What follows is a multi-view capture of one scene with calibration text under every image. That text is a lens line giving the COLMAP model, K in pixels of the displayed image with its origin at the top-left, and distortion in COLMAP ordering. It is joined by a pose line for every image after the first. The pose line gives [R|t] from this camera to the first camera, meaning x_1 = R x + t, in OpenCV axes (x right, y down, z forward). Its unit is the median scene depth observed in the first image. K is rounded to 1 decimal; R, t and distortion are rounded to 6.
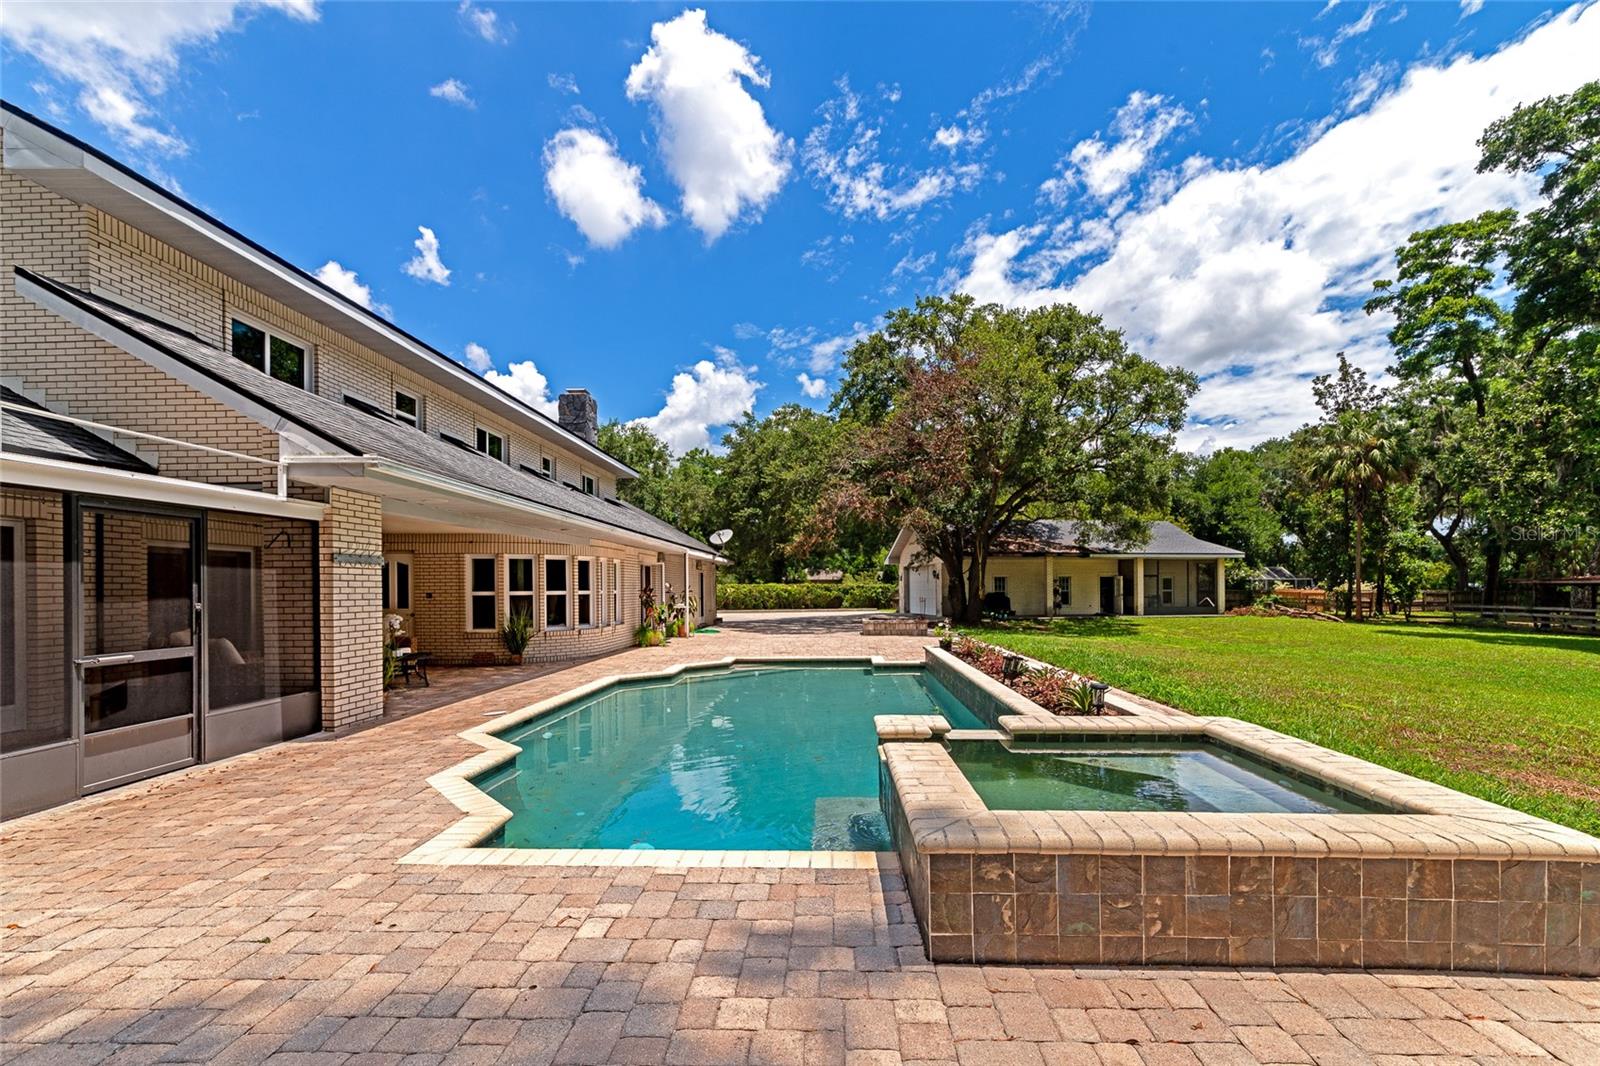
lens RADIAL K [[676.9, 0, 805.4], [0, 676.9, 585.3], [0, 0, 1]] dist [0.000396, 0.000725]
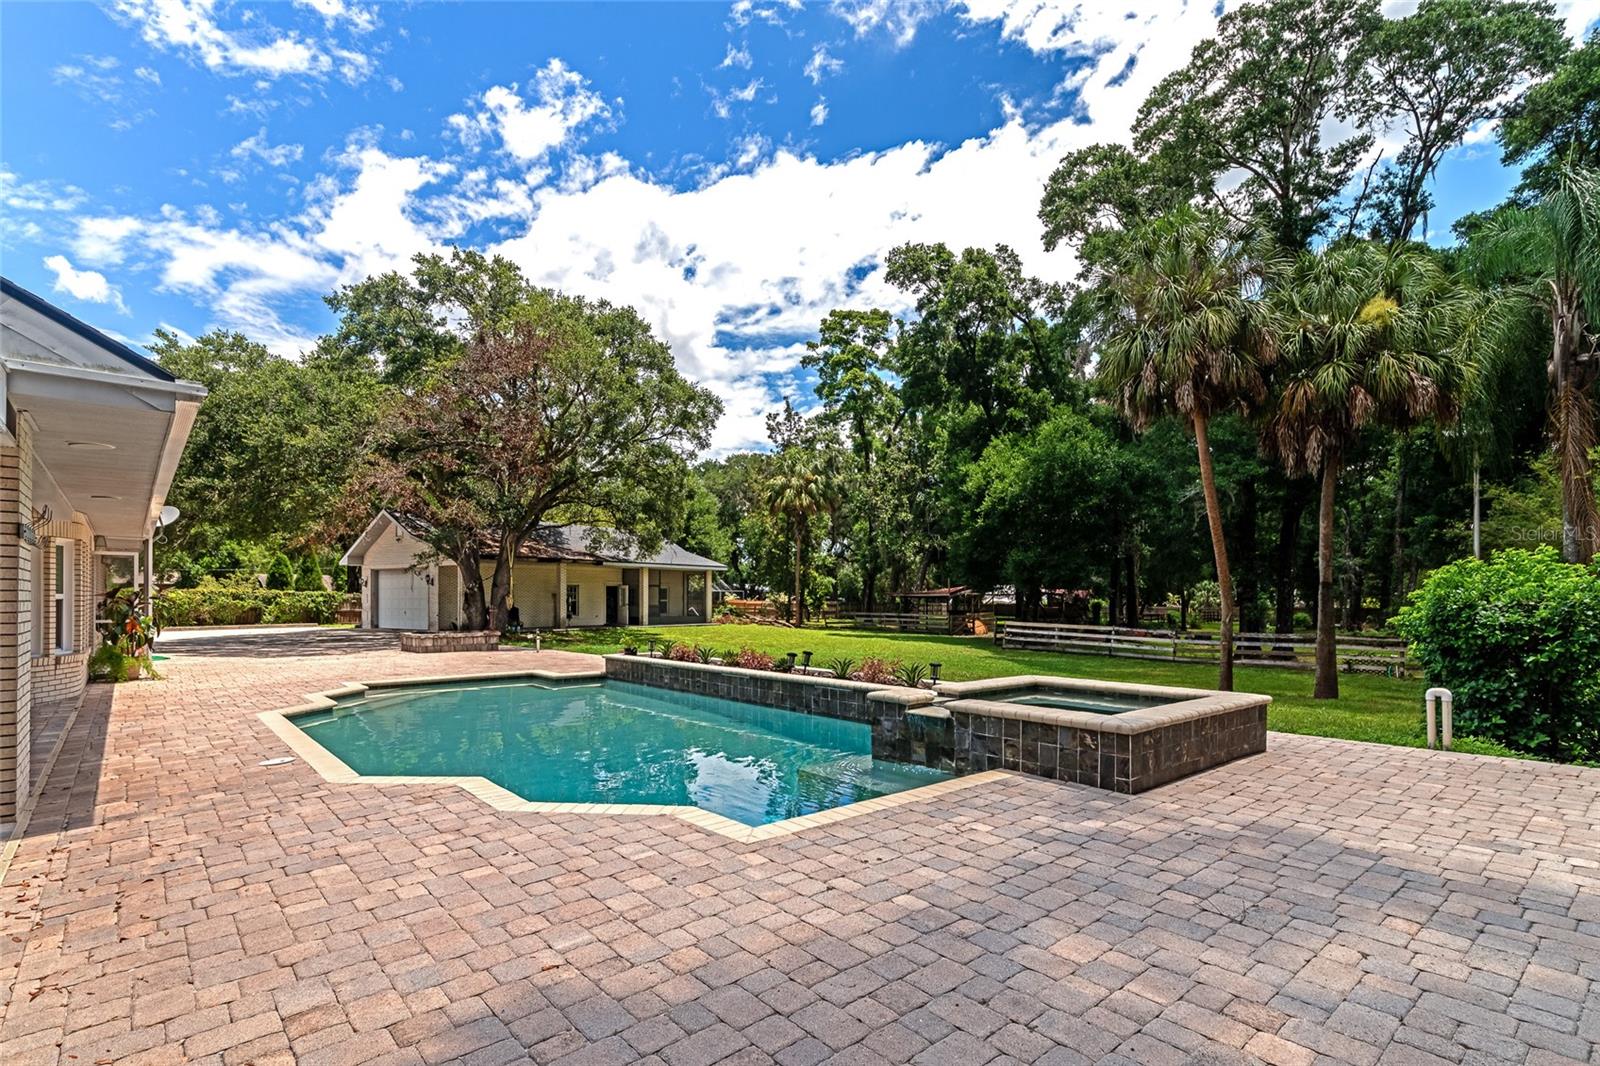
lens RADIAL K [[777.3, 0, 799.2], [0, 777.3, 594.4], [0, 0, 1]] dist [-0.001930, -0.000165]
pose [[0.736180, 0.008813, 0.676729, -0.110846], [-0.007915, 0.999959, -0.004412, 0.002218], [-0.676740, -0.002108, 0.736219, 0.004476]]
